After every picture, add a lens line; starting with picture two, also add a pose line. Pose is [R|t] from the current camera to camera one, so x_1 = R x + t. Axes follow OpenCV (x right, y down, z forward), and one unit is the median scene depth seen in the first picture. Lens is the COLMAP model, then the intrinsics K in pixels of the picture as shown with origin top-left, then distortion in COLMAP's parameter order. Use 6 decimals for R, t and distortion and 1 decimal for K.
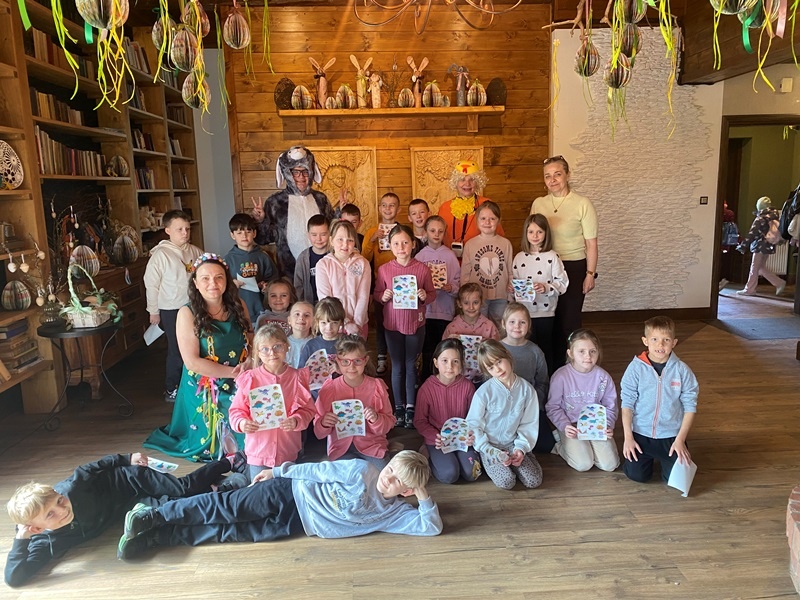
lens RADIAL K [[615.5, 0, 406.7], [0, 615.5, 290.9], [0, 0, 1]] dist [0.035284, -0.039241]
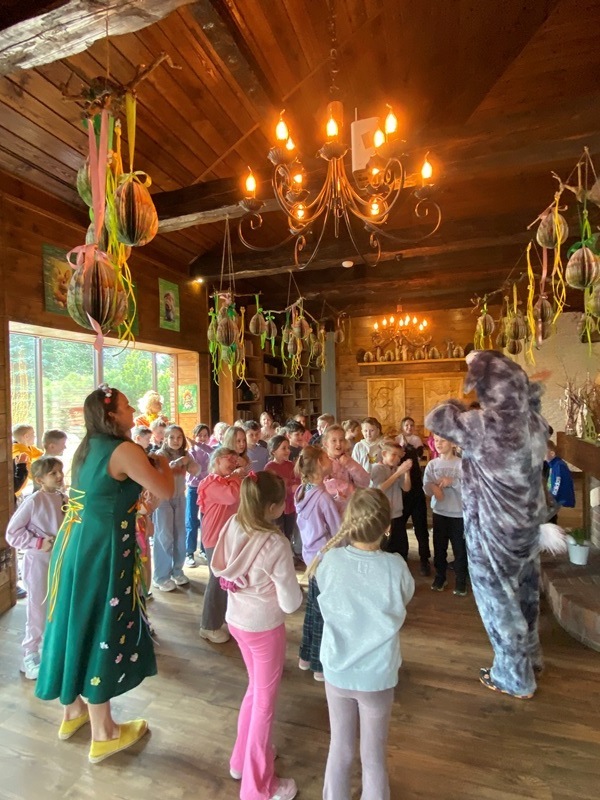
lens RADIAL K [[412.5, 0, 285.2], [0, 412.5, 414.1], [0, 0, 1]] dist [0.019487, 0.000007]
pose [[0.916186, 0.024528, -0.400002, 0.141172], [-0.067445, 0.993326, -0.093567, 0.038322], [0.395037, 0.112703, 0.911726, -0.395510]]
